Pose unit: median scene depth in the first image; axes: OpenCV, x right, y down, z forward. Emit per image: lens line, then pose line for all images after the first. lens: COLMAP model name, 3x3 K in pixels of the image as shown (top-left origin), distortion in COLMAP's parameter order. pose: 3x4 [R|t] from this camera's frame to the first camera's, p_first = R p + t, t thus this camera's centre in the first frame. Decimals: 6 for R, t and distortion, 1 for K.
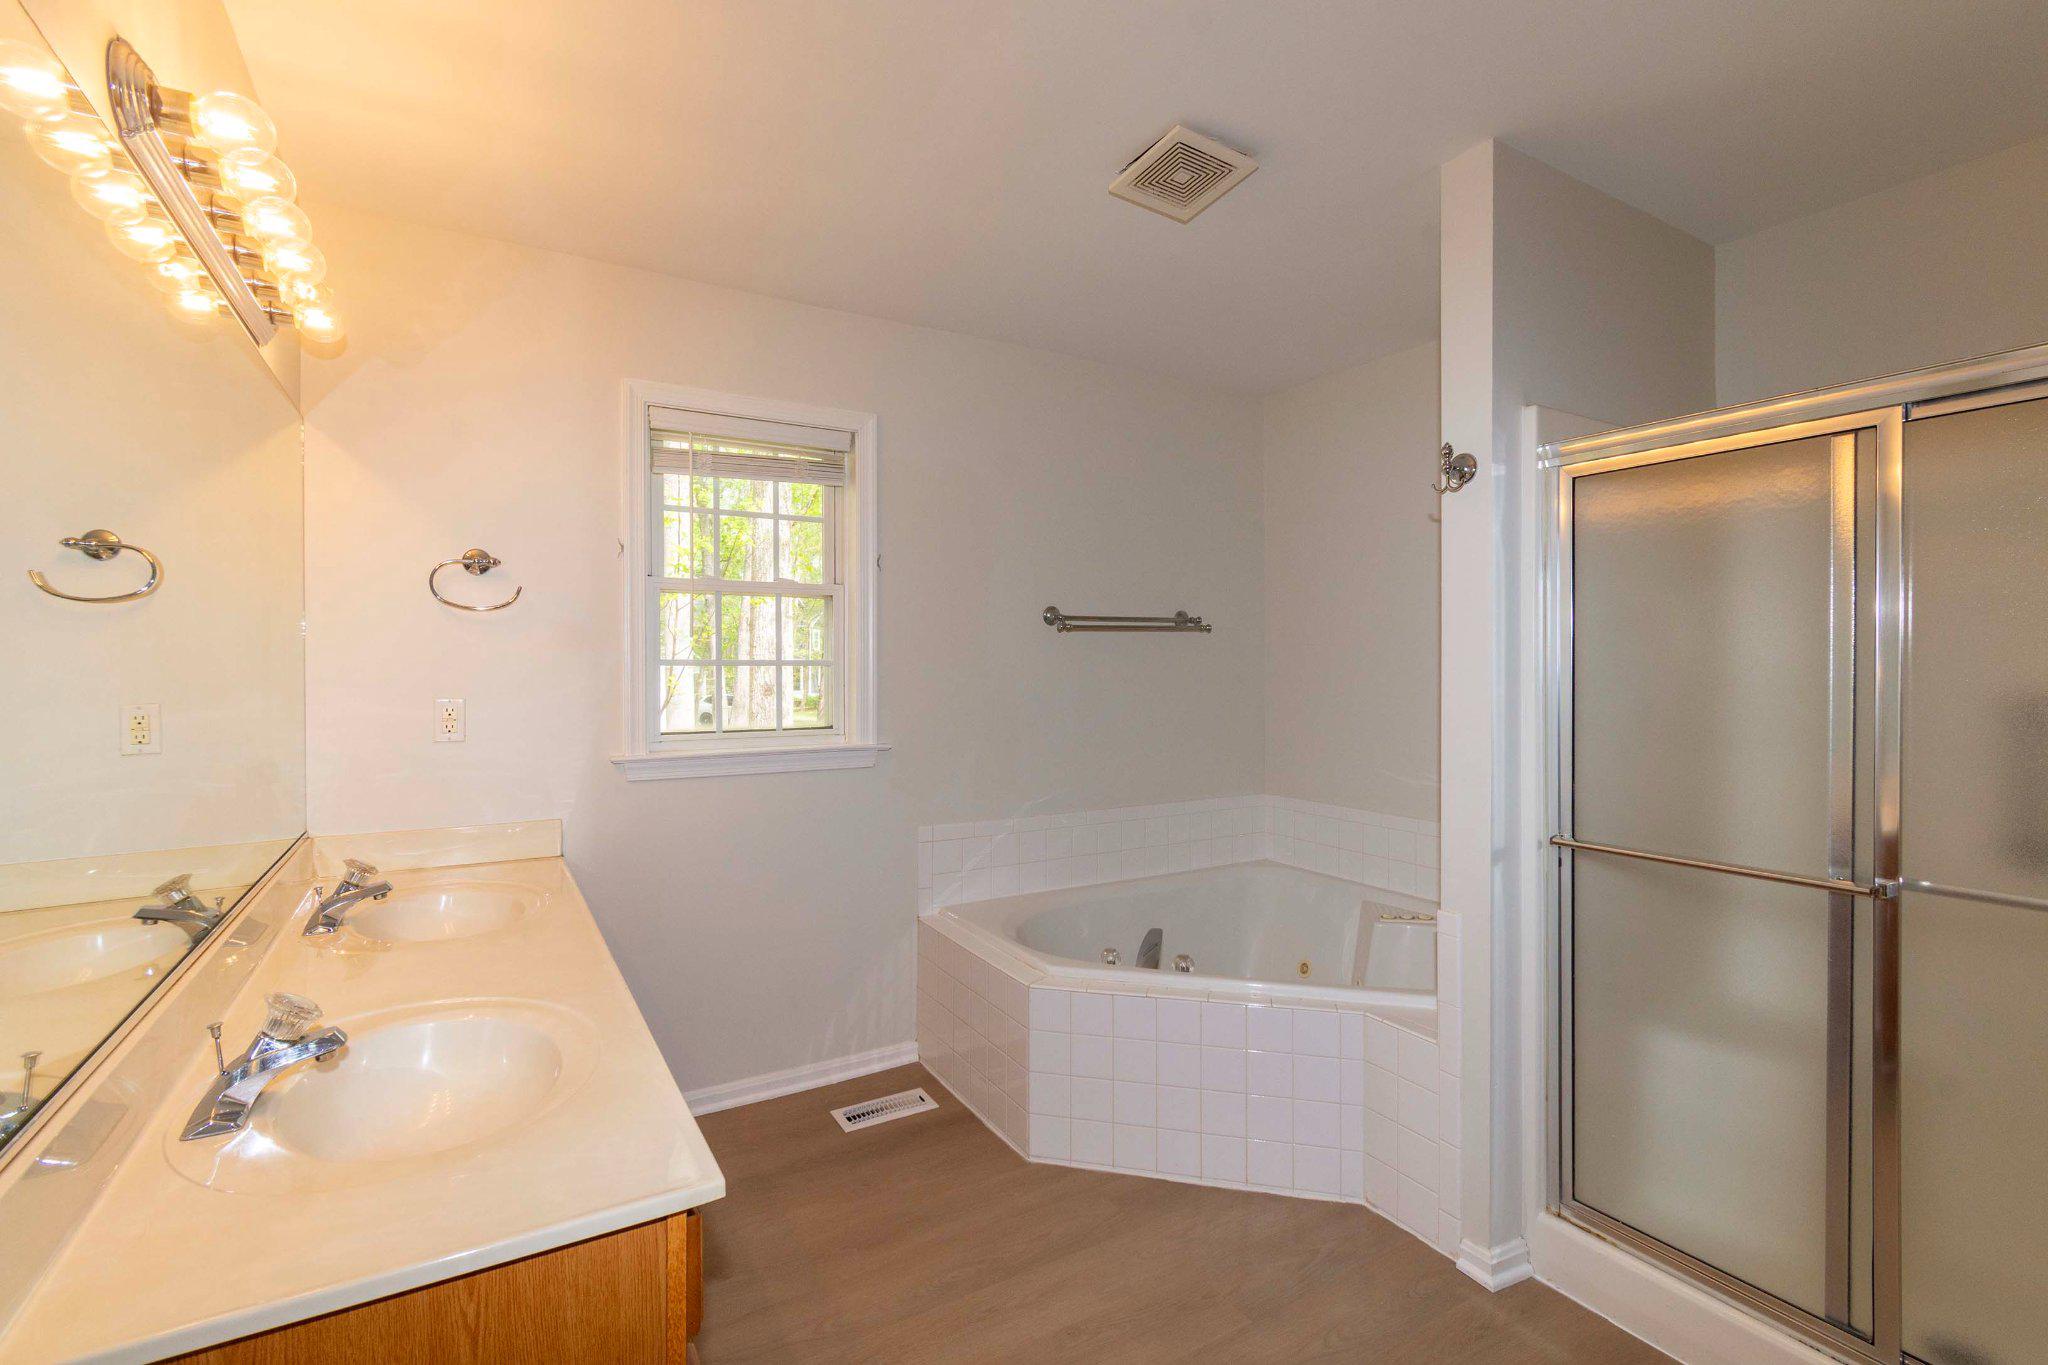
lens RADIAL K [[903.7, 0, 1024.1], [0, 903.7, 671.1], [0, 0, 1]] dist [-0.000408, 0.000685]
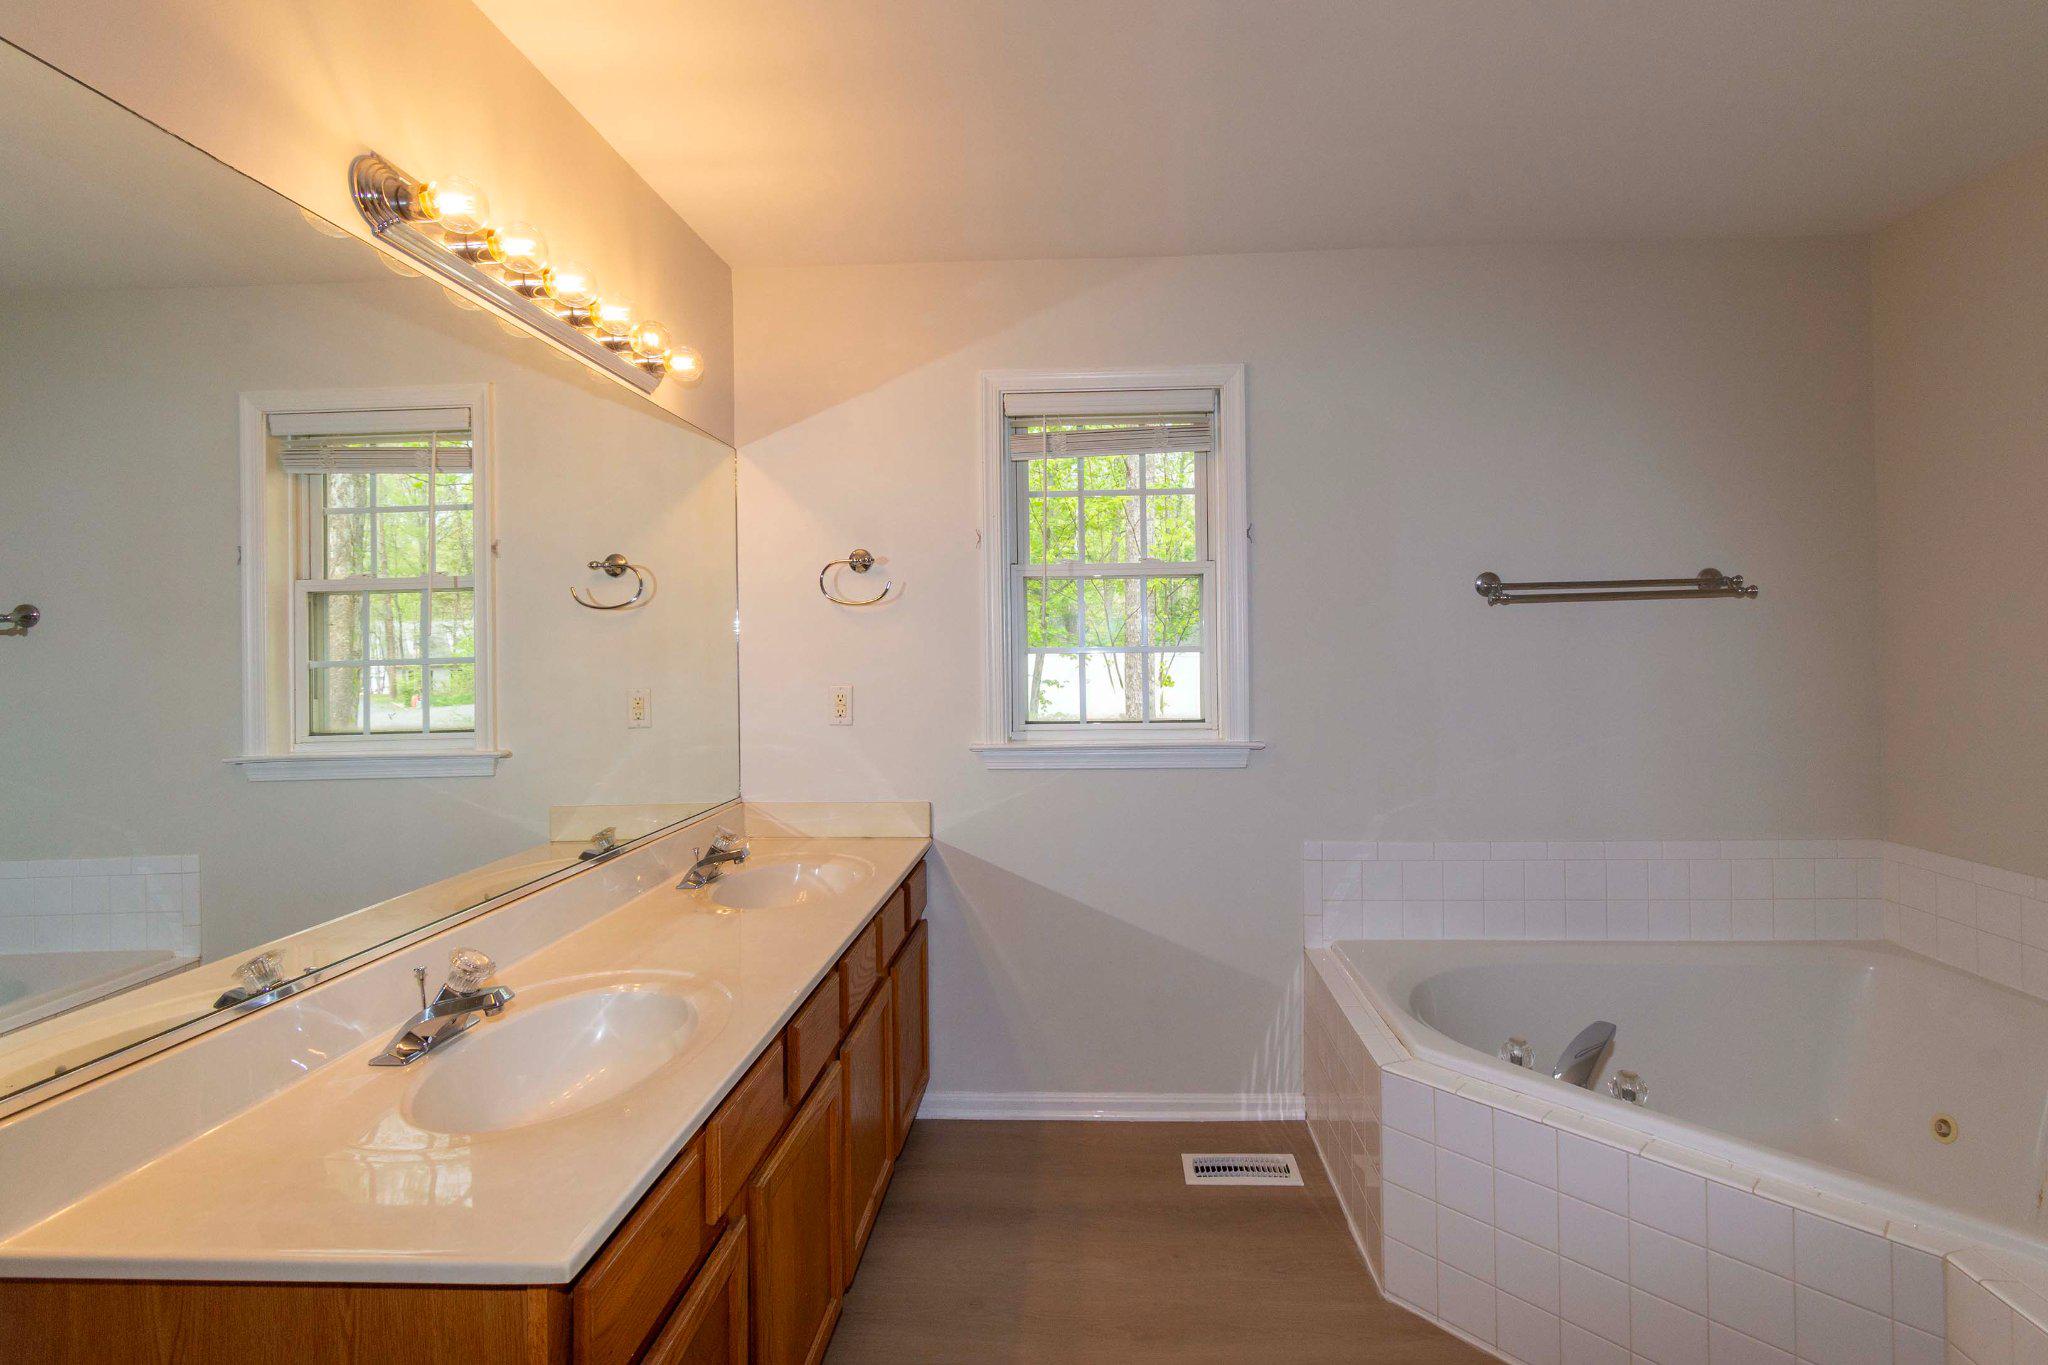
lens RADIAL K [[922.5, 0, 1073.3], [0, 922.5, 649.0], [0, 0, 1]] dist [-0.001259, 0.000163]
pose [[0.843490, -0.010463, -0.537043, 0.177468], [0.008108, 0.999944, -0.006748, -0.003875], [0.537084, 0.001338, 0.843528, 0.167066]]
